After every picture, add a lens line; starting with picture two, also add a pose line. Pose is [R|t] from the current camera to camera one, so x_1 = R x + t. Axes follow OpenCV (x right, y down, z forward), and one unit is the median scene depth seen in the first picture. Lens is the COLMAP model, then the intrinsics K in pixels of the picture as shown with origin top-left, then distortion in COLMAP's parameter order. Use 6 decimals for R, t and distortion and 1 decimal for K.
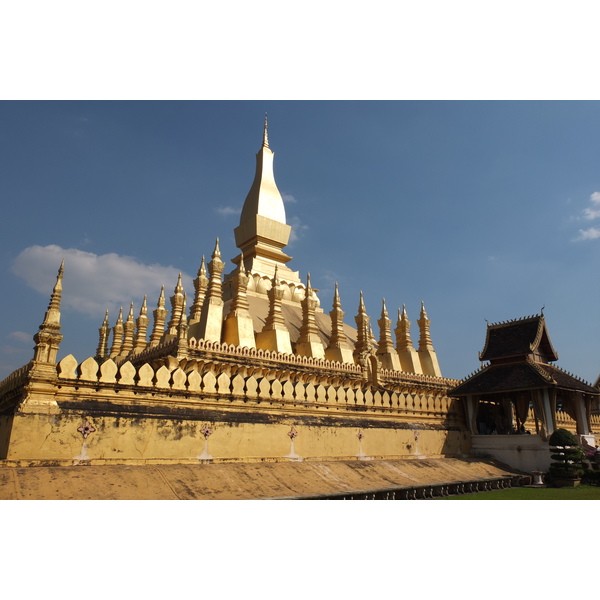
lens RADIAL K [[474.7, 0, 299.9], [0, 474.7, 301.1], [0, 0, 1]] dist [-0.003211, 0.001005]
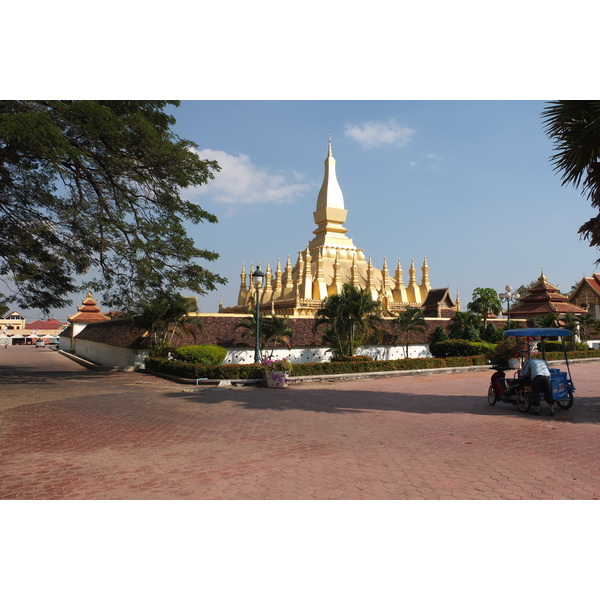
lens RADIAL K [[474.7, 0, 300.3], [0, 474.7, 300.6], [0, 0, 1]] dist [-0.003211, 0.001005]
pose [[0.986020, -0.016195, -0.165836, 0.102497], [0.055474, 0.970394, 0.235069, -0.286595], [0.157119, -0.240983, 0.957727, -0.791391]]
